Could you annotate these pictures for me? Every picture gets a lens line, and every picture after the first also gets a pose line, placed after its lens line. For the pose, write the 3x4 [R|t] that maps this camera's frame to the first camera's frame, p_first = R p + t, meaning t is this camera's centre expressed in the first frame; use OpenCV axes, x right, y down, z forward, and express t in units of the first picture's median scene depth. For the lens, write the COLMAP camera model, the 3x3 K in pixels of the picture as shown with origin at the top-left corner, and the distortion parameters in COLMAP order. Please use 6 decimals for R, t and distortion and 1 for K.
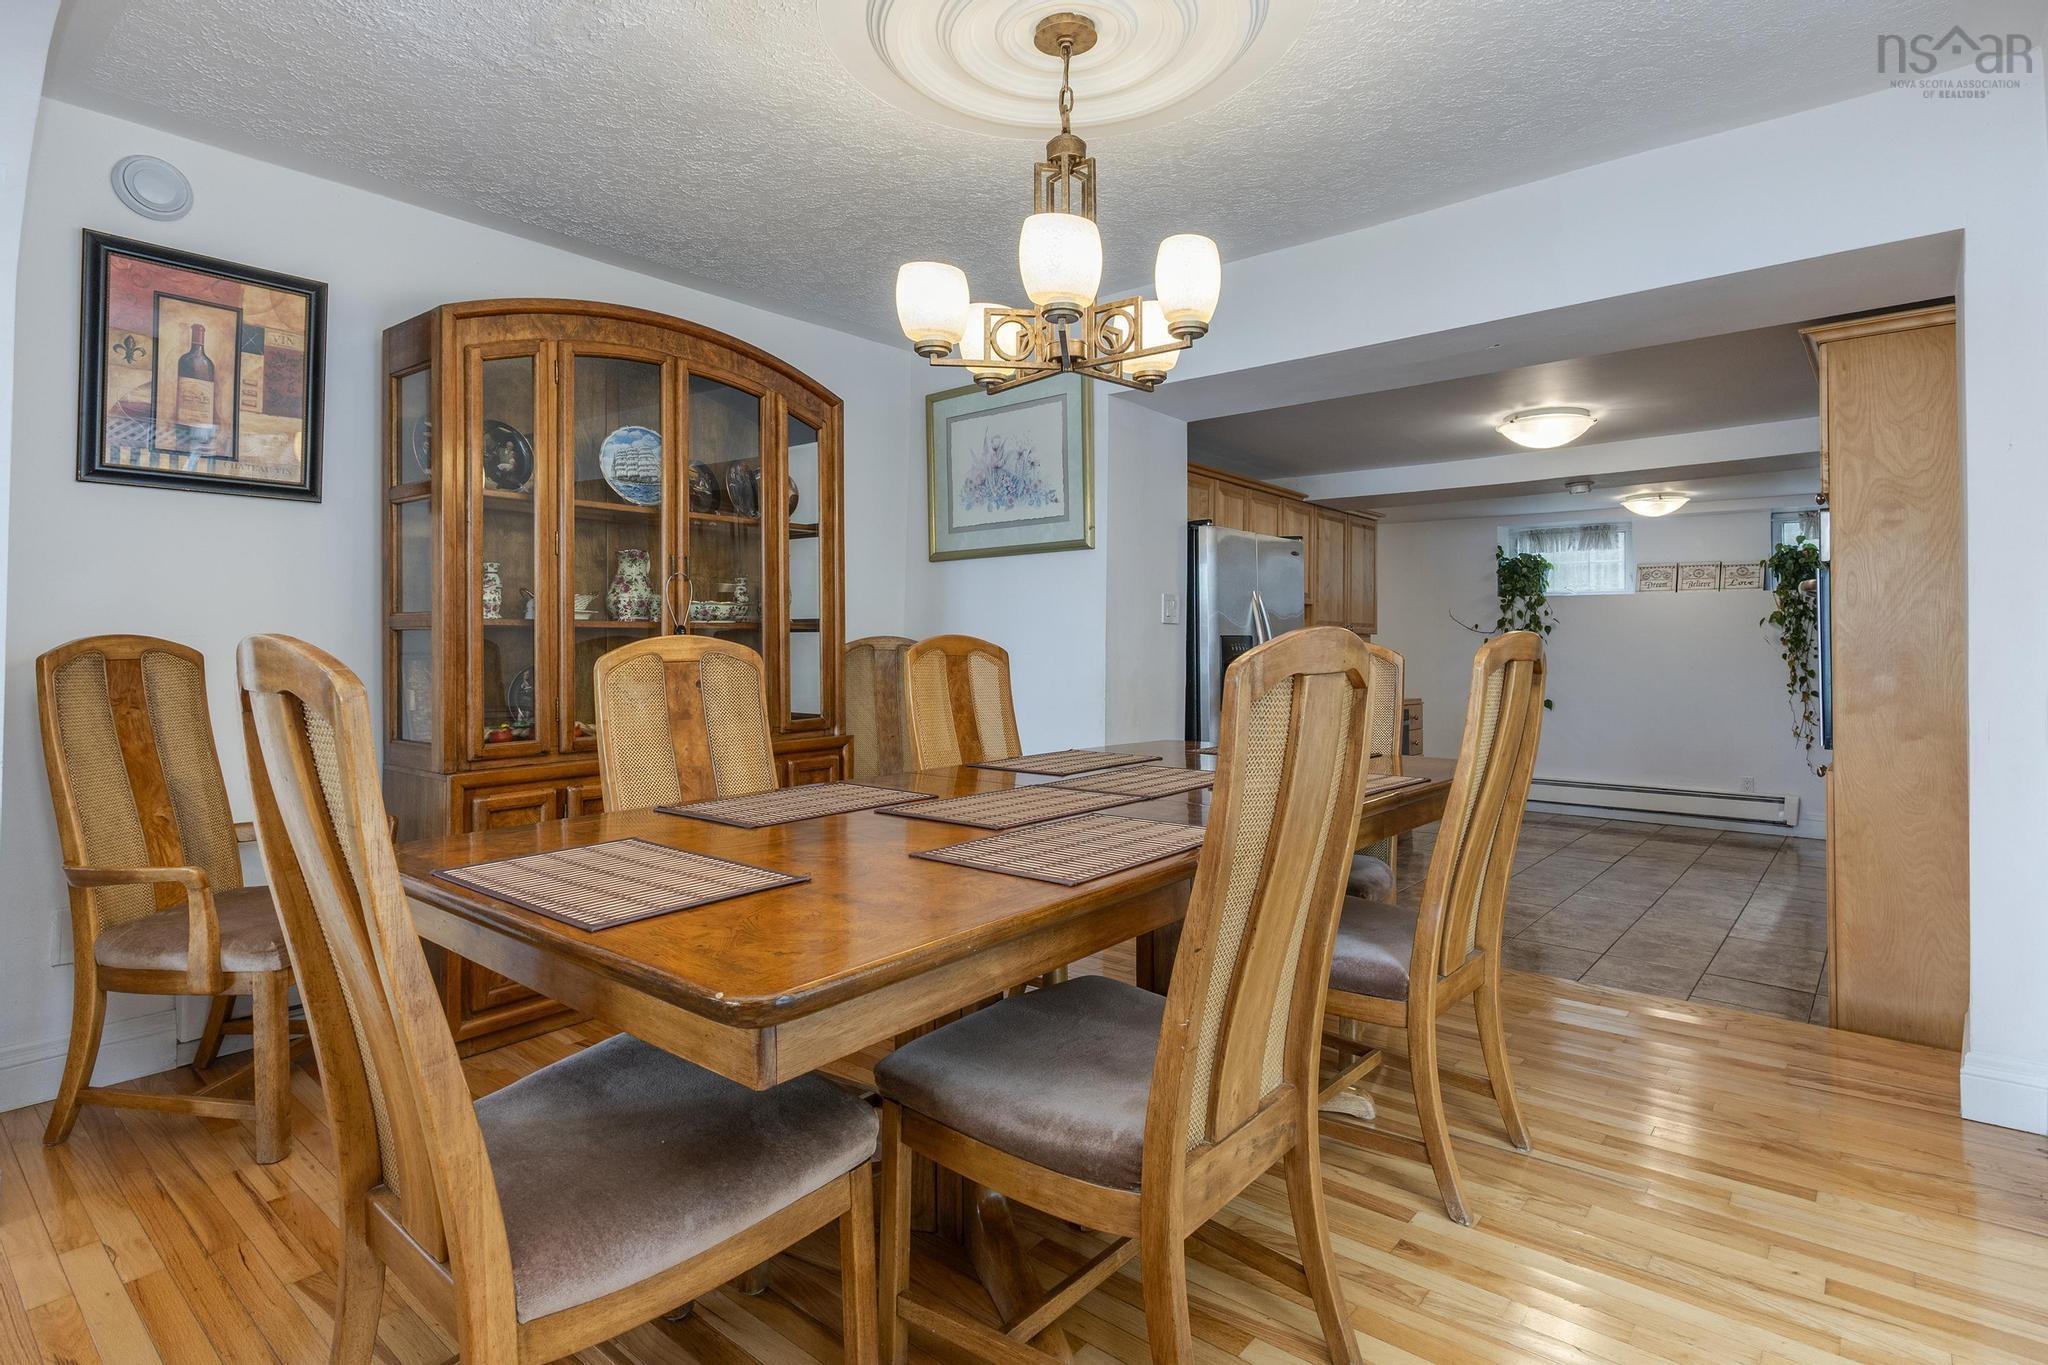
lens RADIAL K [[1026.0, 0, 1048.9], [0, 1026.0, 627.1], [0, 0, 1]] dist [0.014412, 0.000266]
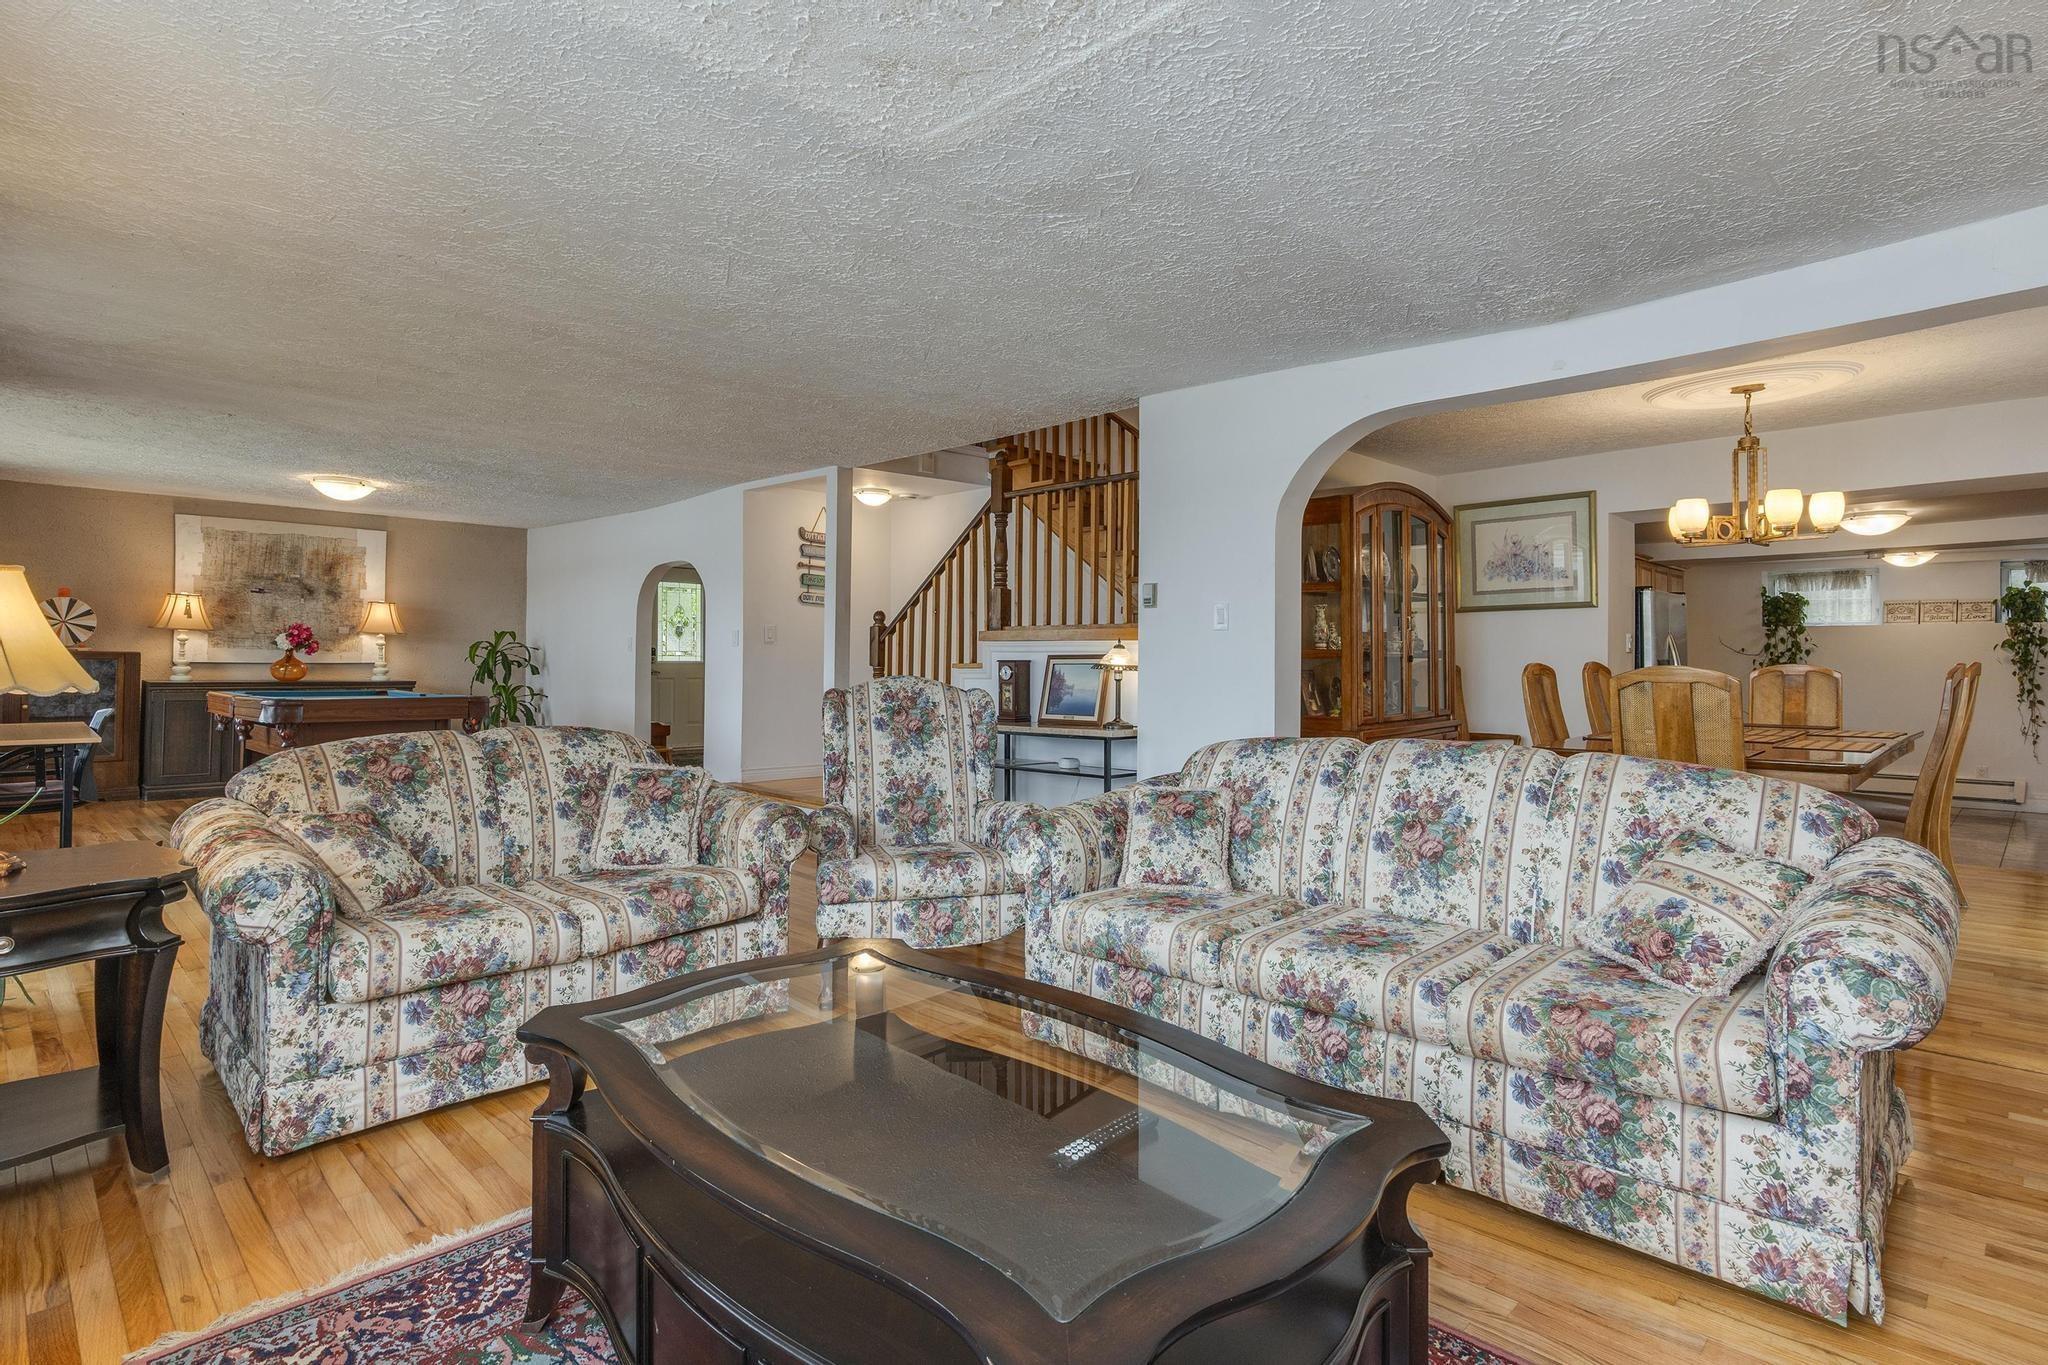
lens RADIAL K [[1025.4, 0, 1029.8], [0, 1025.4, 649.7], [0, 0, 1]] dist [-0.002869, 0.000184]
pose [[0.995222, -0.001236, -0.097629, -0.393543], [0.001785, 0.999983, 0.005533, -0.011160], [0.097620, -0.005681, 0.995208, -0.399867]]
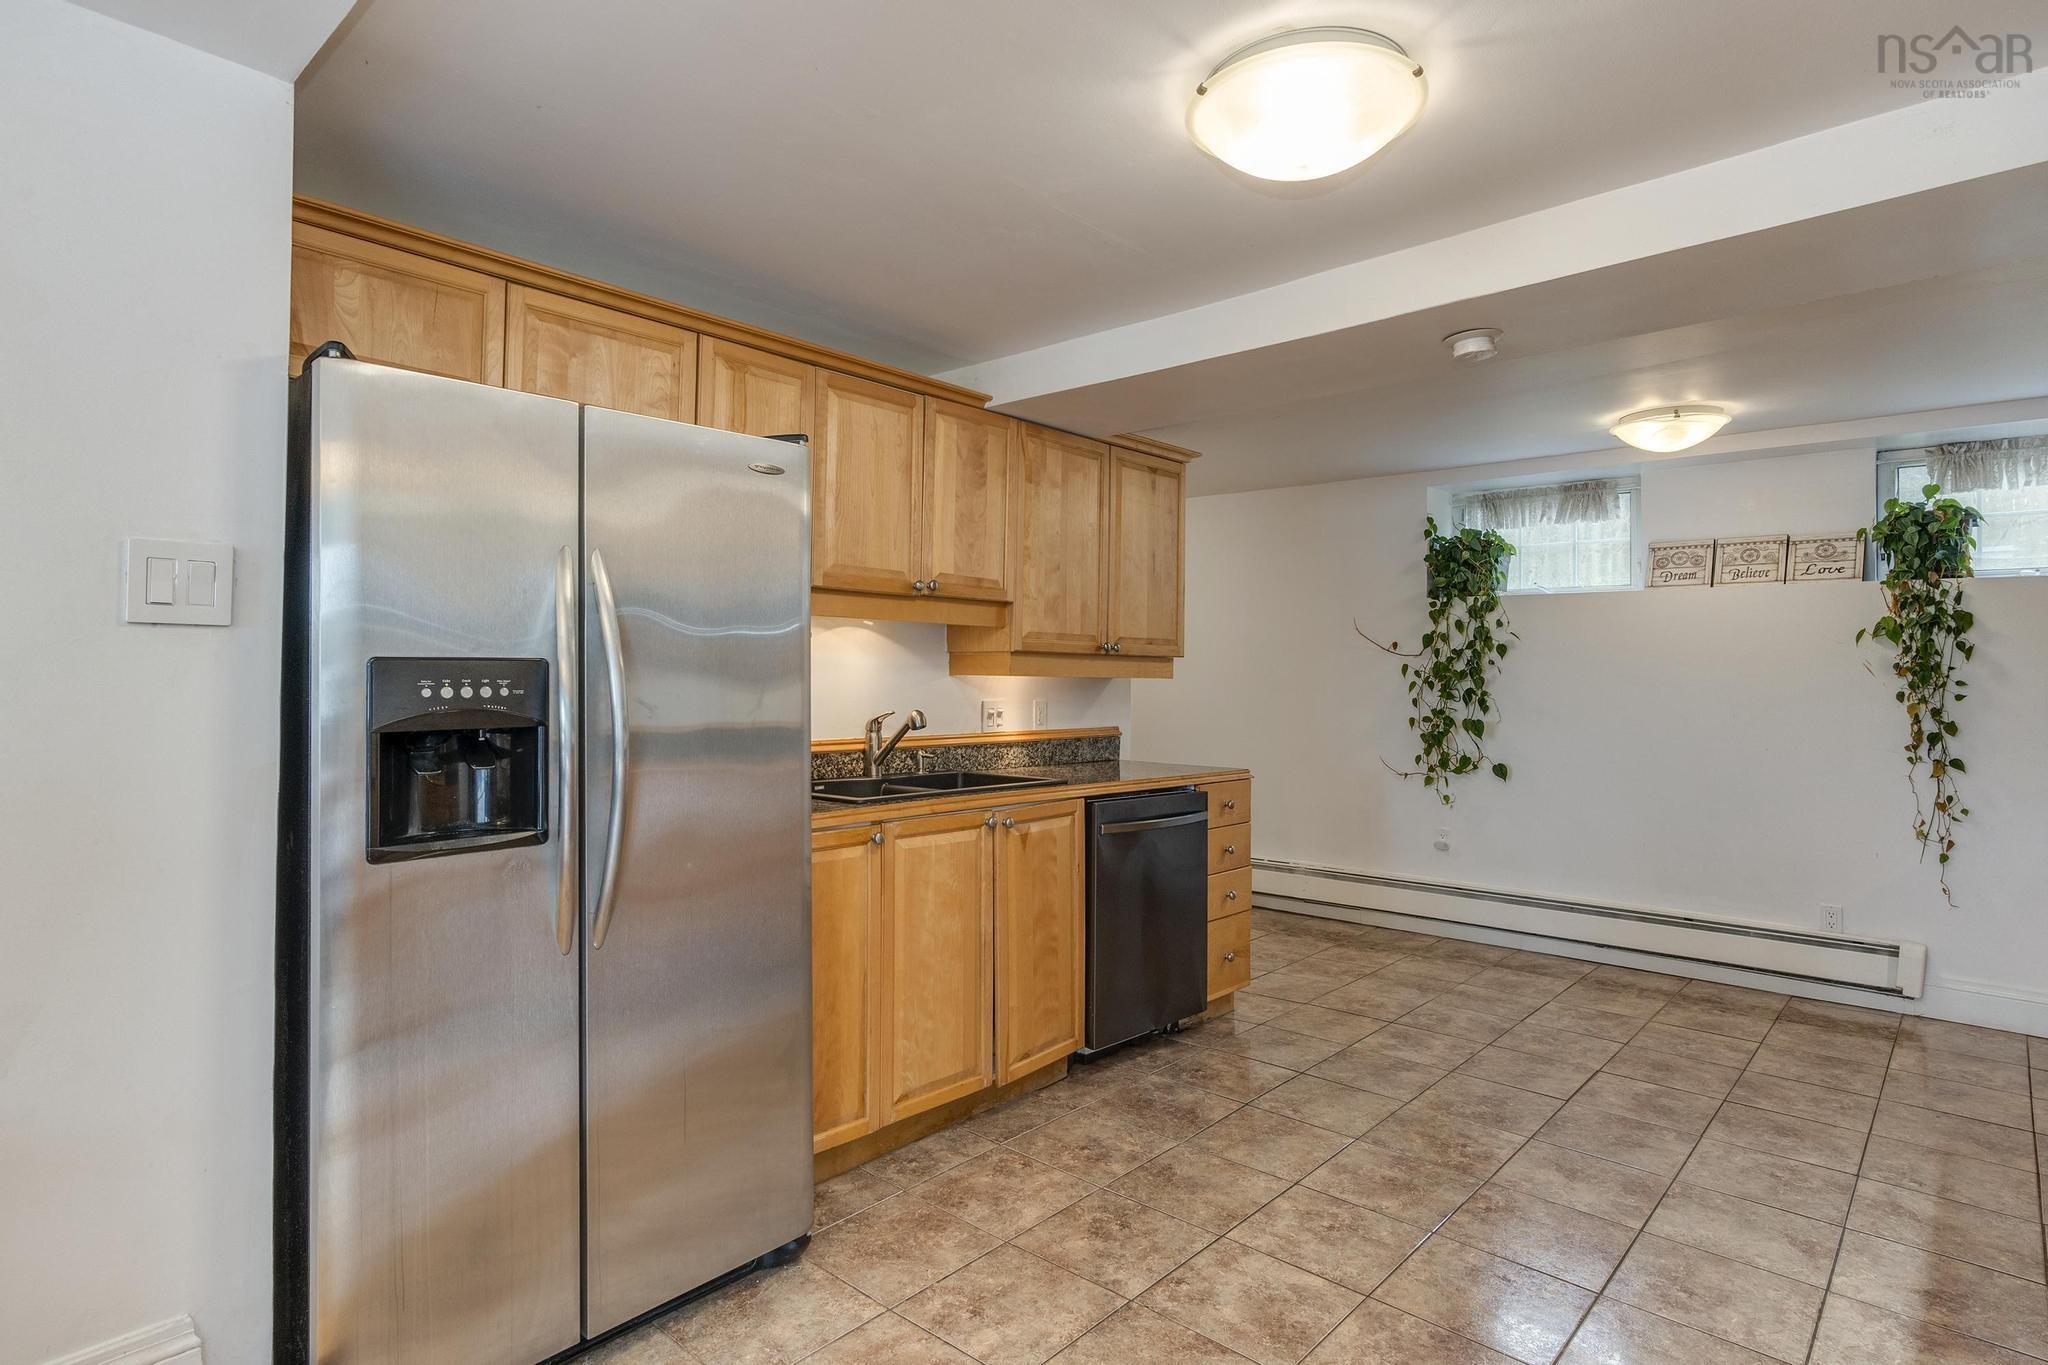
lens RADIAL K [[1068.5, 0, 1019.1], [0, 1068.5, 657.4], [0, 0, 1]] dist [-0.001529, 0.001545]
pose [[0.998078, 0.002861, -0.061903, 0.263581], [-0.002623, 0.999989, 0.003927, 0.005565], [0.061914, -0.003757, 0.998074, 0.382637]]
